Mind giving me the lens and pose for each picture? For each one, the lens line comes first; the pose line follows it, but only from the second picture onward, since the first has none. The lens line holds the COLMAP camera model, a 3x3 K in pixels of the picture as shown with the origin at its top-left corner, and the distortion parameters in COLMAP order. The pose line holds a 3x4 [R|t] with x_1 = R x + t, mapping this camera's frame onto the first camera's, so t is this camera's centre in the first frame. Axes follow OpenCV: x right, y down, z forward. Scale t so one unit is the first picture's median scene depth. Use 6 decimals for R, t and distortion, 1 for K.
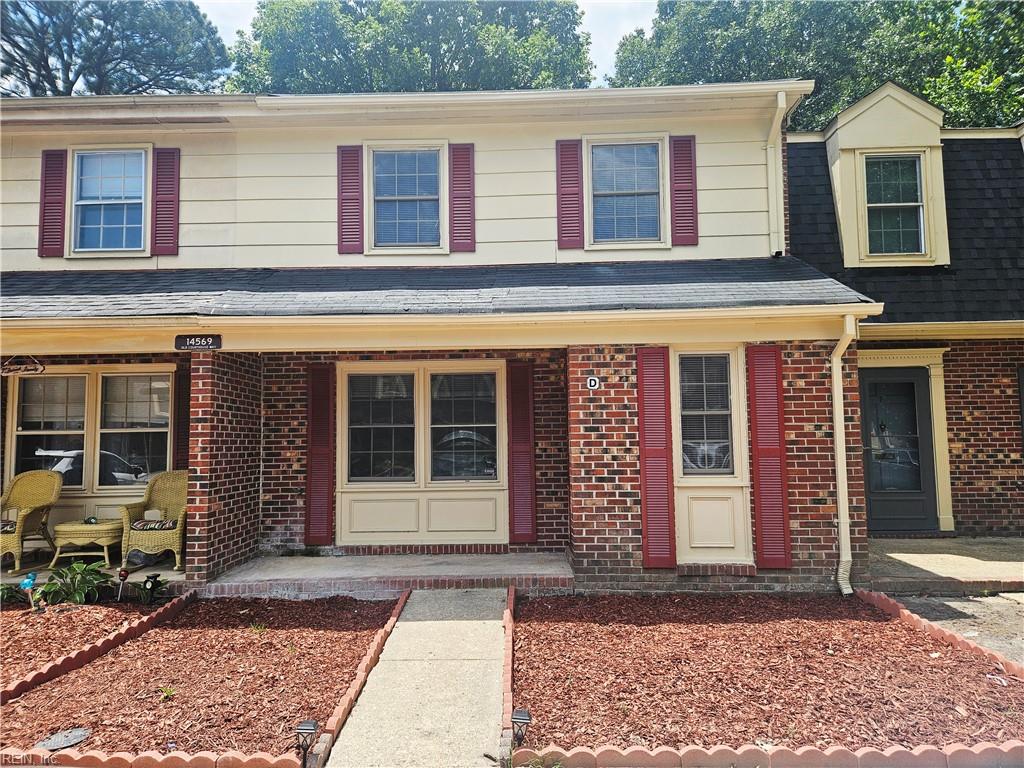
lens RADIAL K [[689.8, 0, 508.0], [0, 689.8, 379.2], [0, 0, 1]] dist [0.031291, -0.002198]
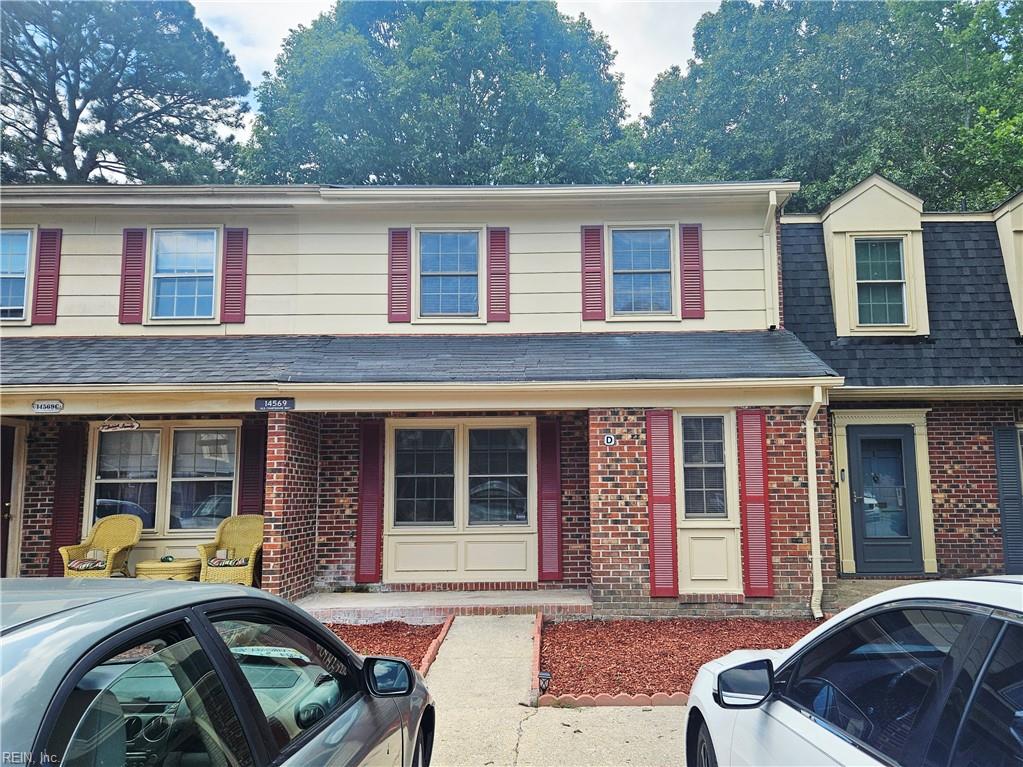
lens RADIAL K [[793.8, 0, 547.5], [0, 793.8, 387.9], [0, 0, 1]] dist [0.053912, -0.001049]
pose [[0.999919, 0.005357, 0.011508, 0.000518], [-0.004862, 0.999079, -0.042639, -0.020956], [-0.011726, 0.042580, 0.999024, -0.303157]]
